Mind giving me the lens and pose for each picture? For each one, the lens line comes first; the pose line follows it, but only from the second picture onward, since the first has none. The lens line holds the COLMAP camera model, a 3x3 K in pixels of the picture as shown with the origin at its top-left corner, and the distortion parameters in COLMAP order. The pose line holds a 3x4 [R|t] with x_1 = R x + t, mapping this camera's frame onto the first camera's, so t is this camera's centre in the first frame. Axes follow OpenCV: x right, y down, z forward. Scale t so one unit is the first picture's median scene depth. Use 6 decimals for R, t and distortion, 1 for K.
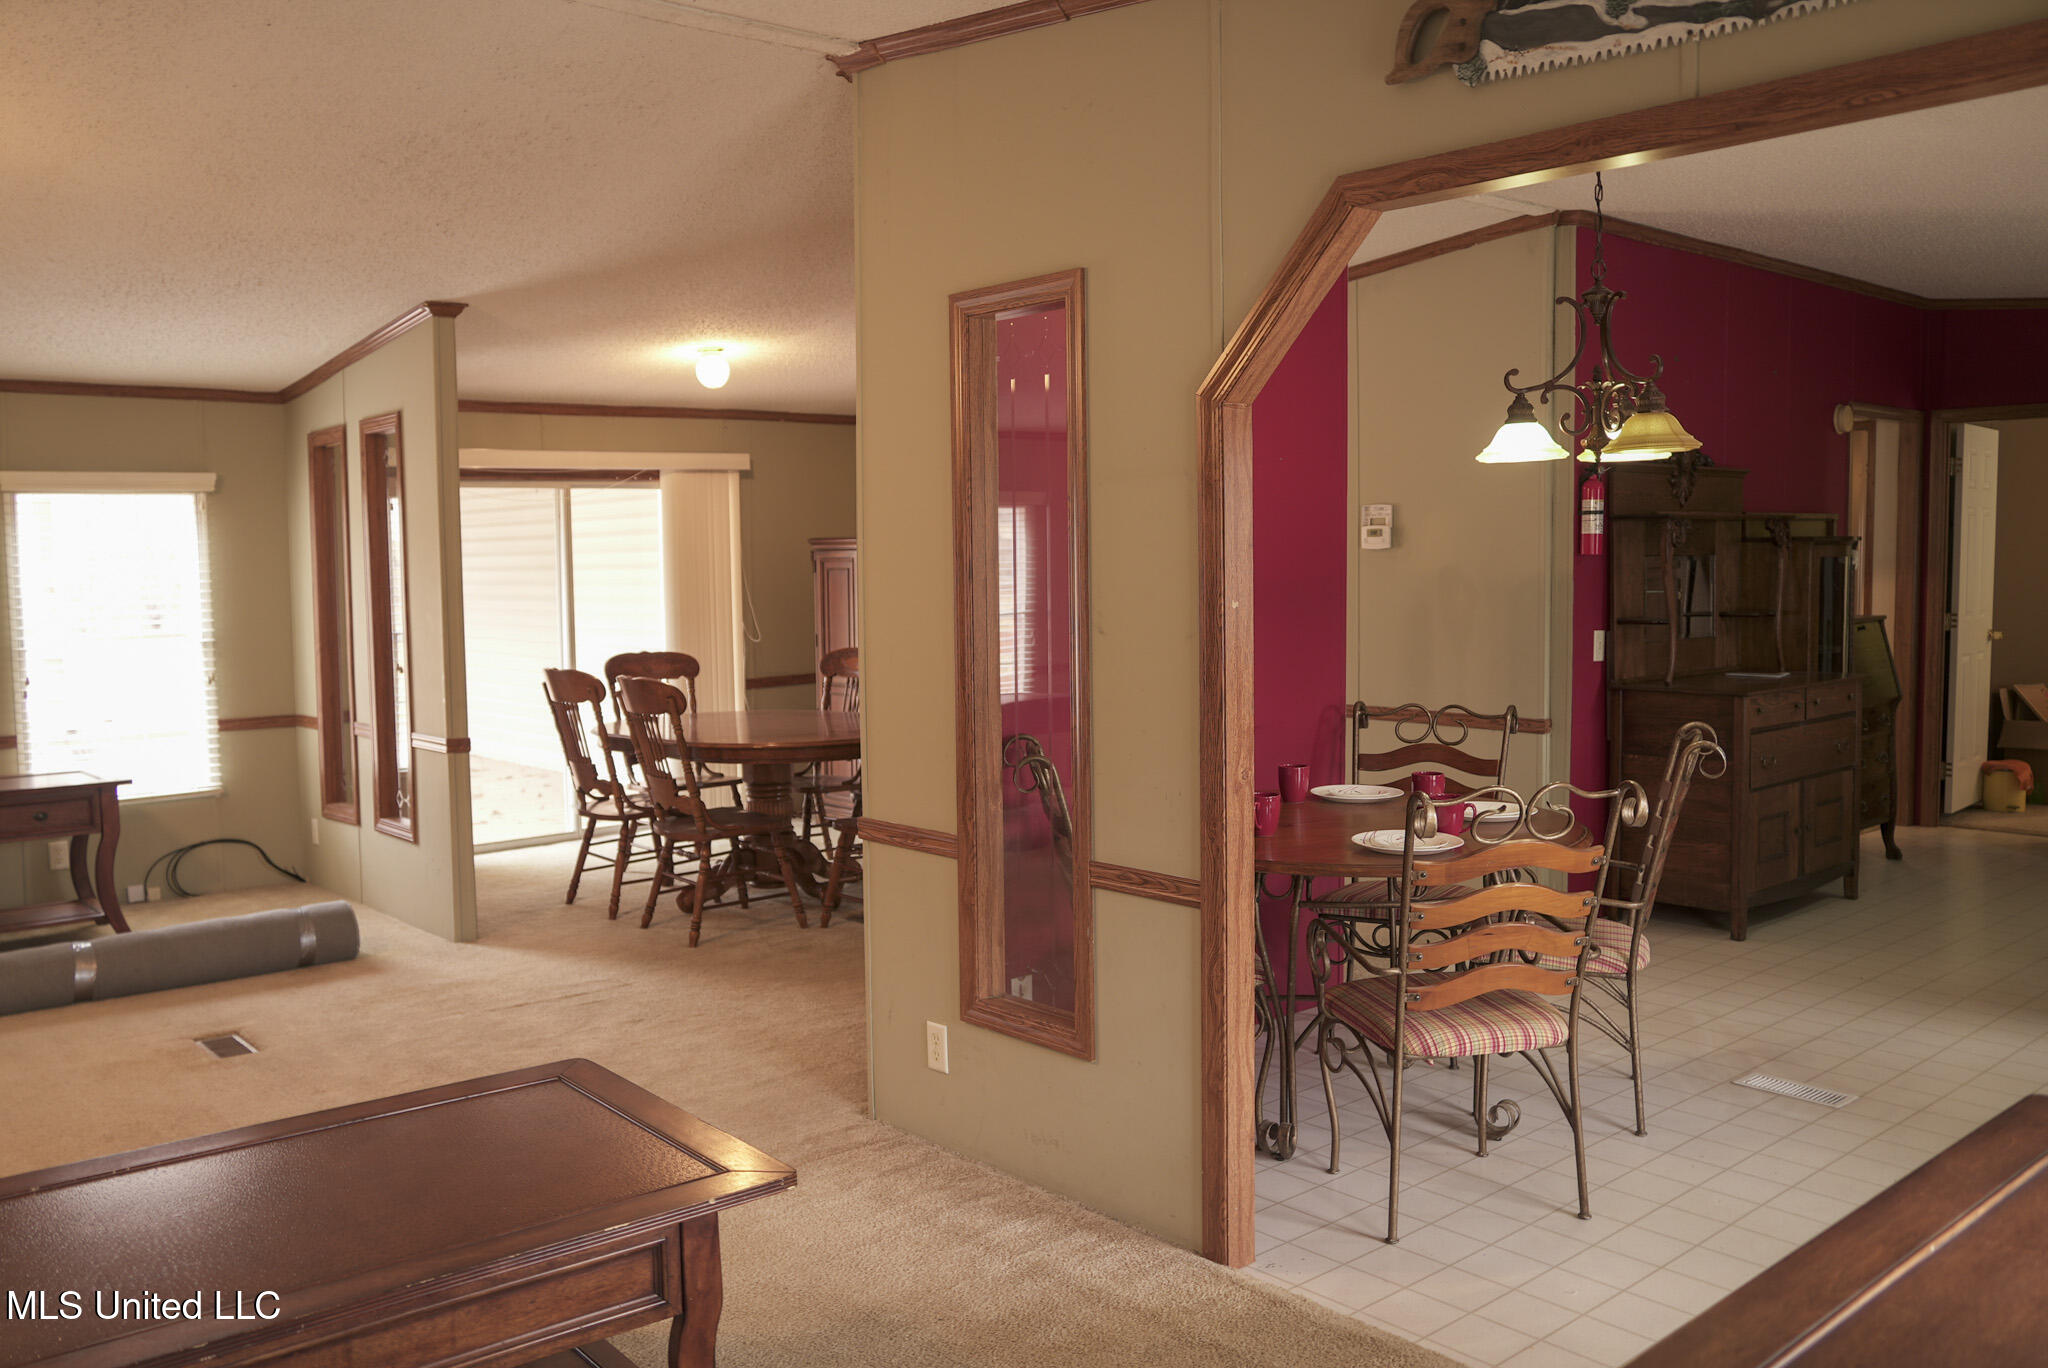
lens RADIAL K [[1656.2, 0, 1018.2], [0, 1656.2, 680.1], [0, 0, 1]] dist [-0.060057, 0.057813]
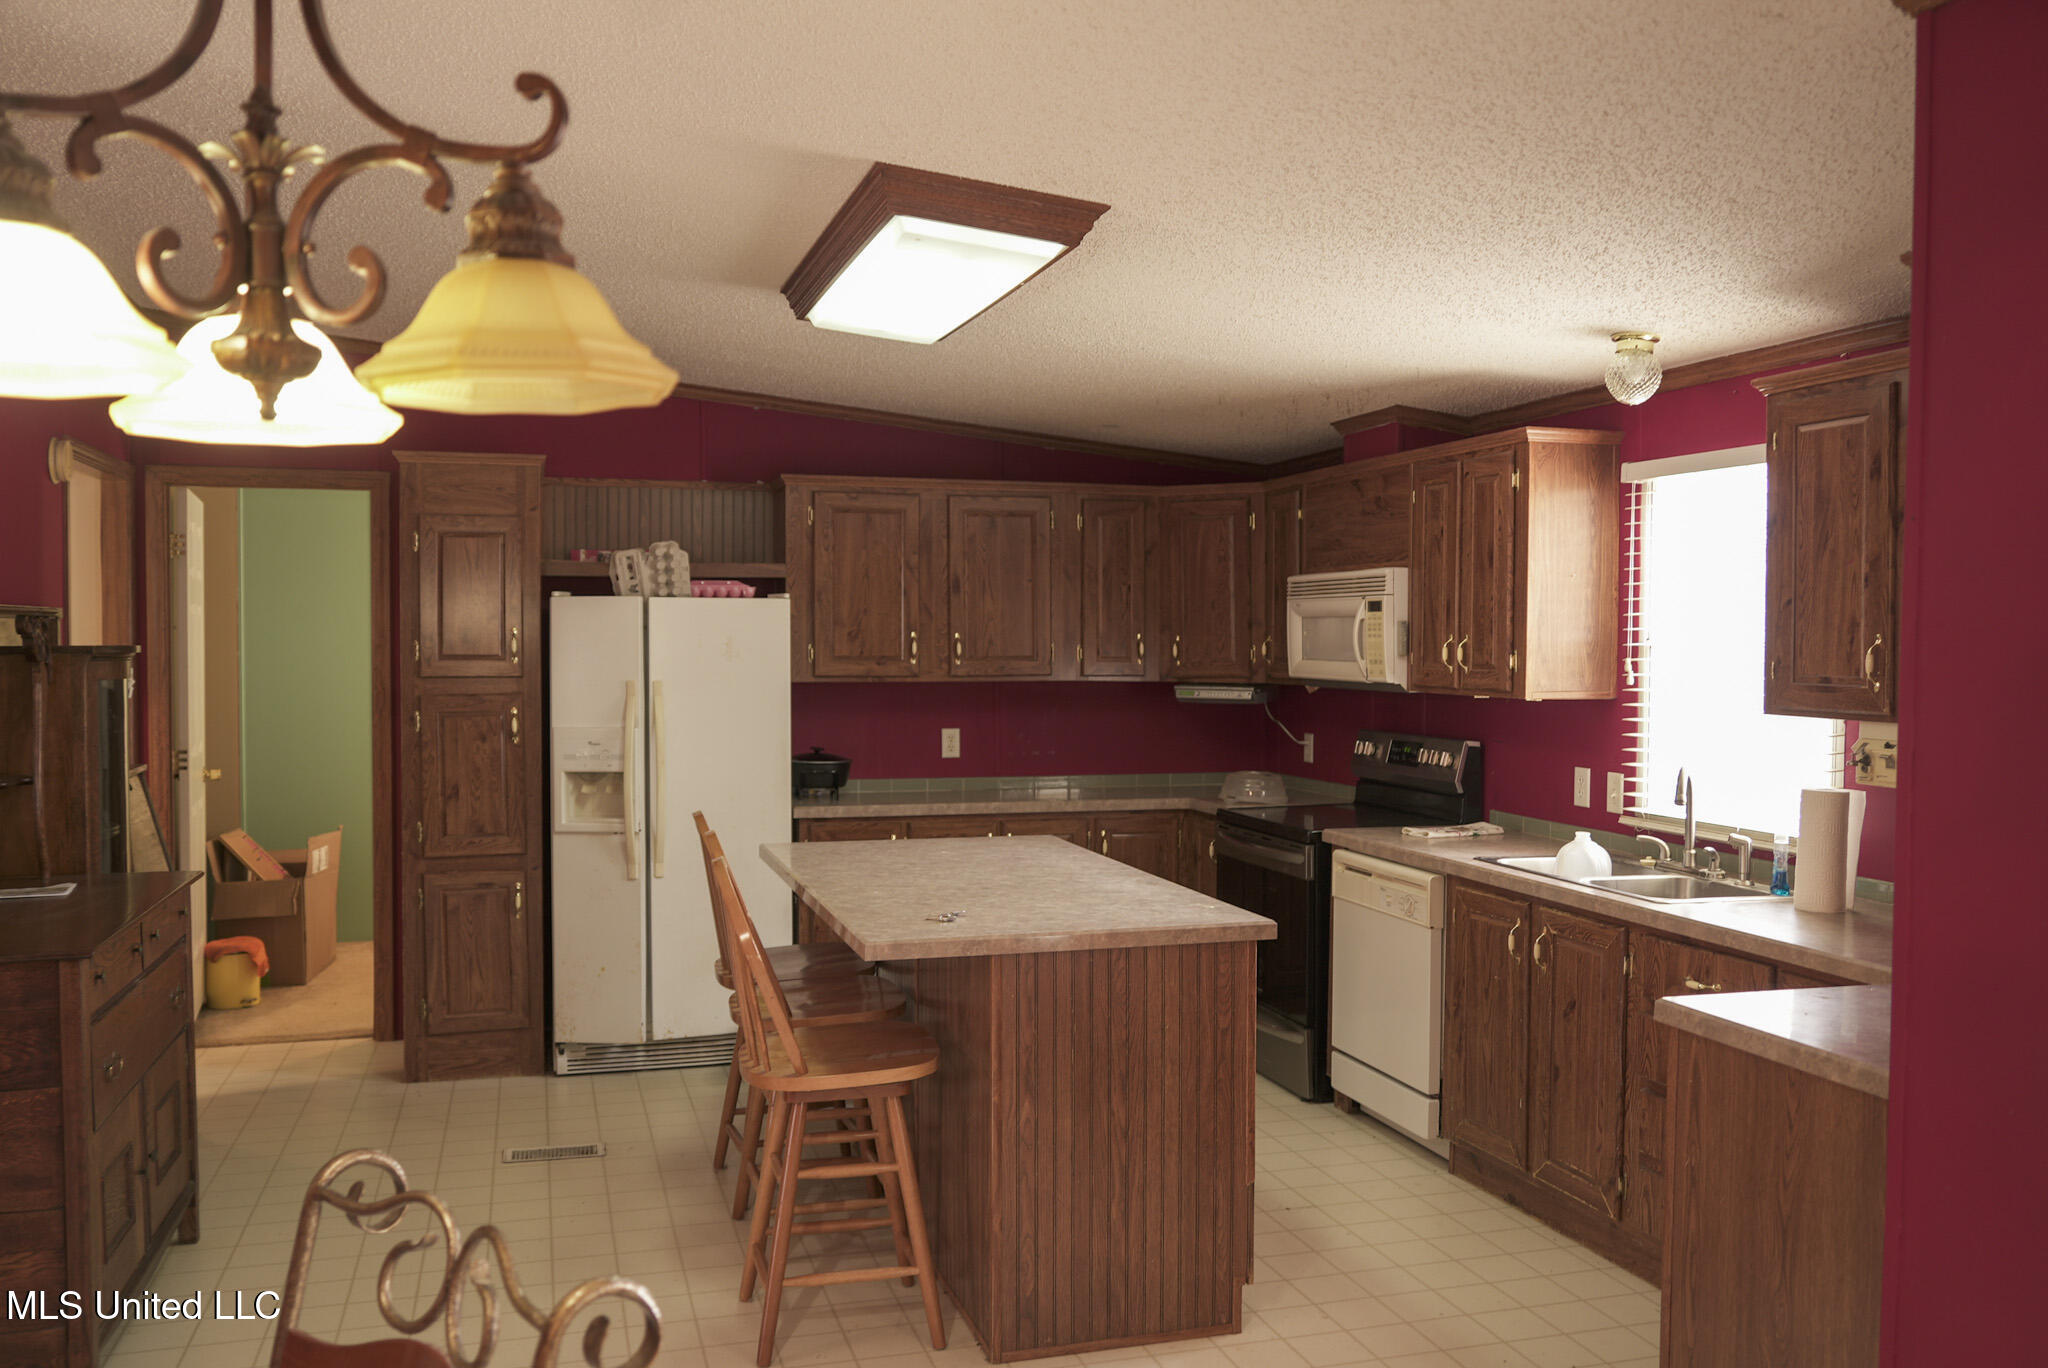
lens RADIAL K [[1656.2, 0, 1018.2], [0, 1656.2, 680.1], [0, 0, 1]] dist [-0.060057, 0.057813]
pose [[0.413177, -0.009249, 0.910604, 0.142391], [0.062482, 0.997880, -0.018215, -0.072549], [-0.908505, 0.064423, 0.412879, 0.752694]]
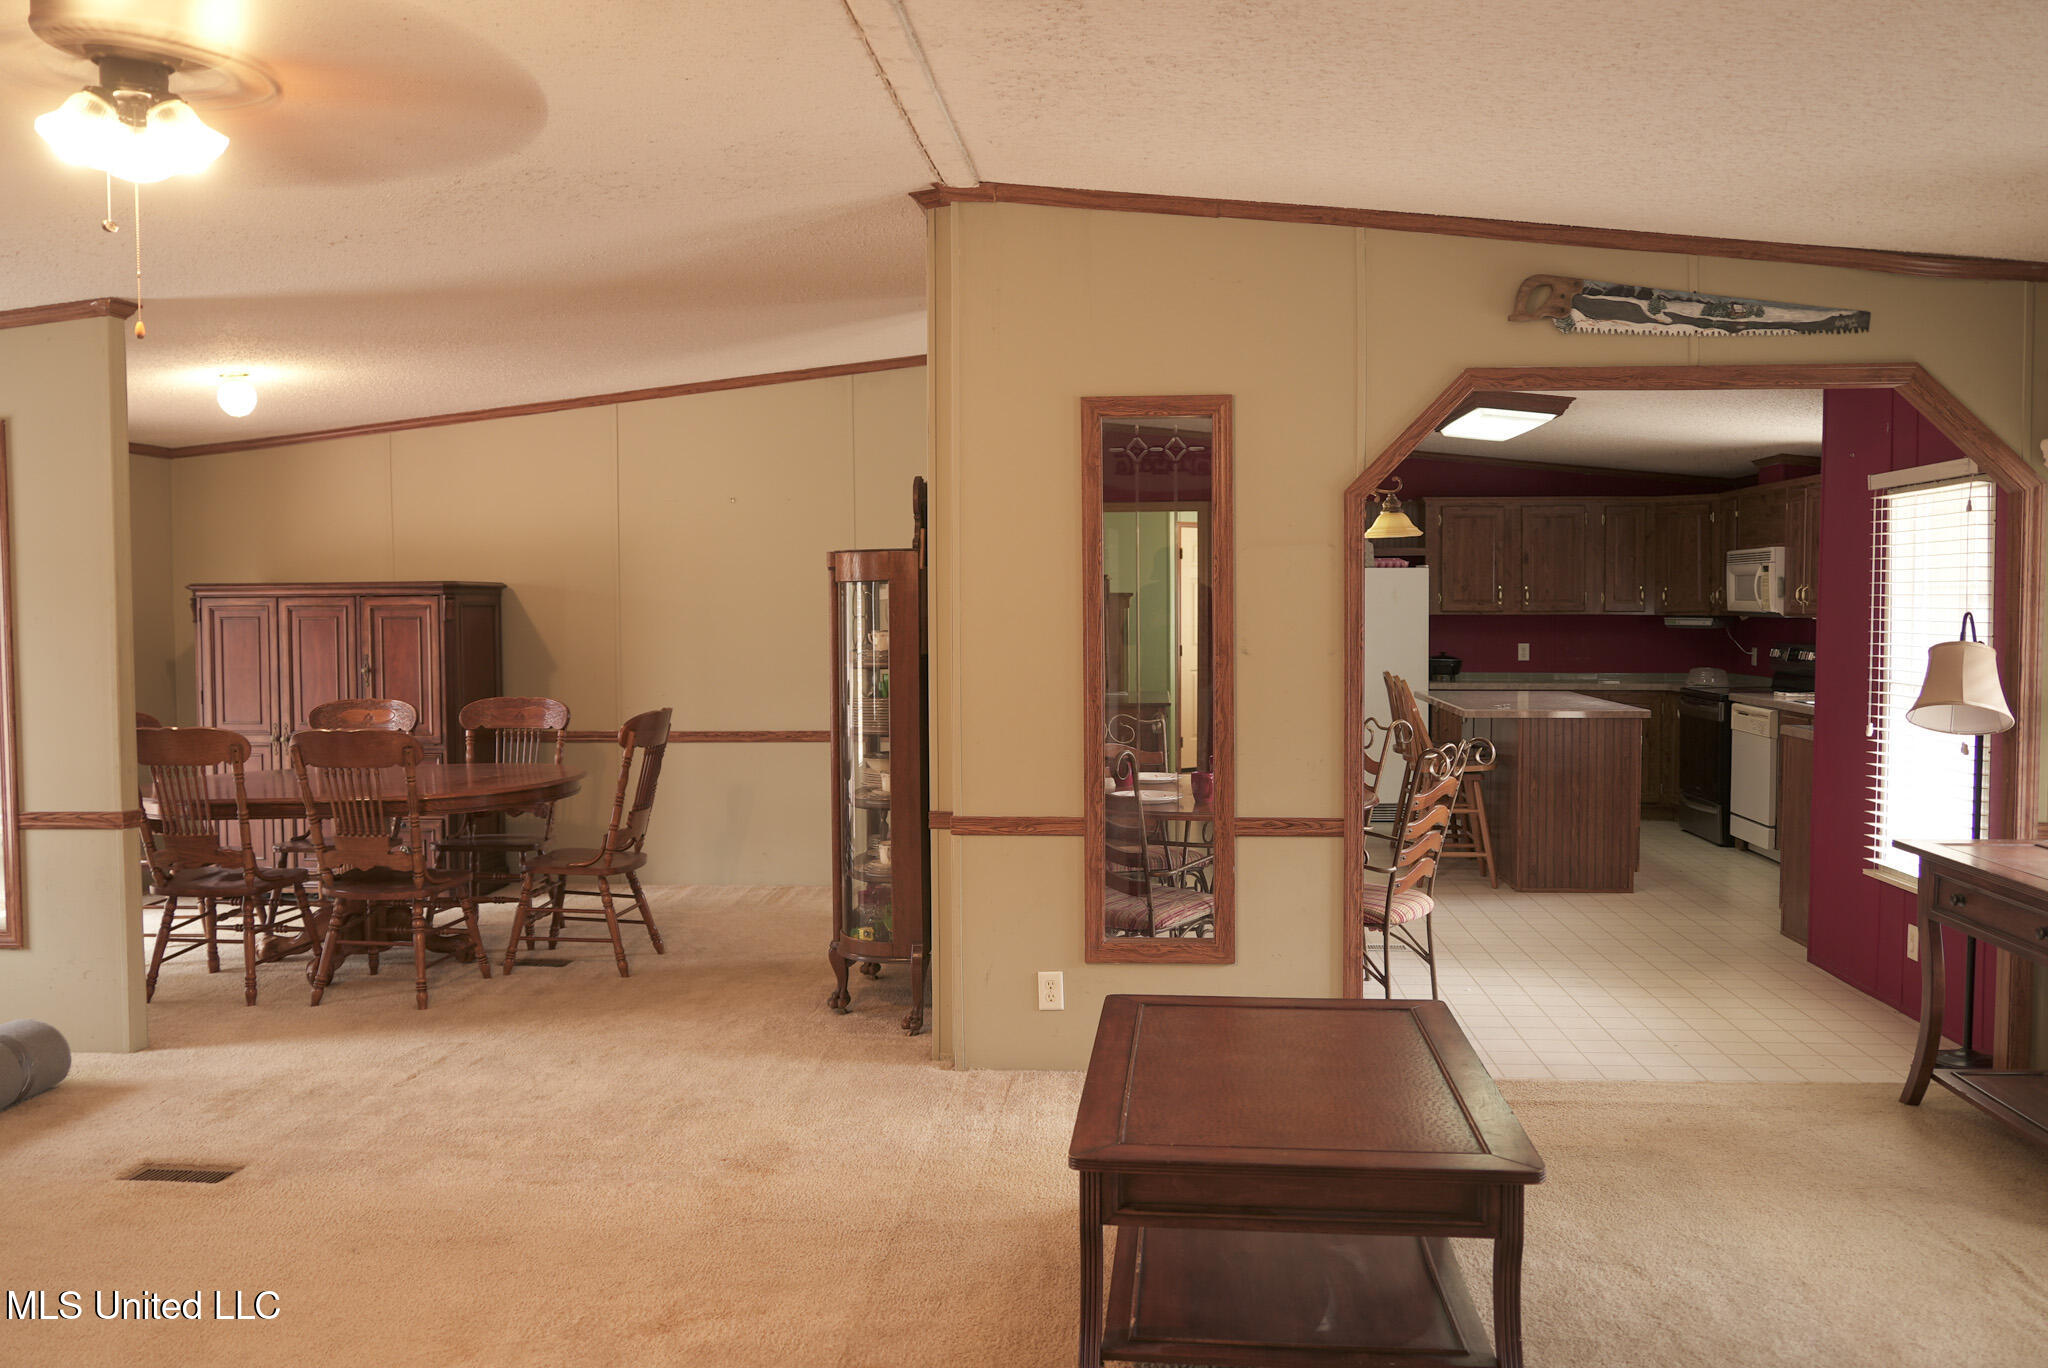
lens RADIAL K [[1656.2, 0, 1018.2], [0, 1656.2, 680.1], [0, 0, 1]] dist [-0.060057, 0.057813]
pose [[0.713757, -0.023952, 0.699984, -0.934948], [0.049091, 0.998668, -0.015884, 0.006024], [-0.698671, 0.045700, 0.713982, 0.113903]]
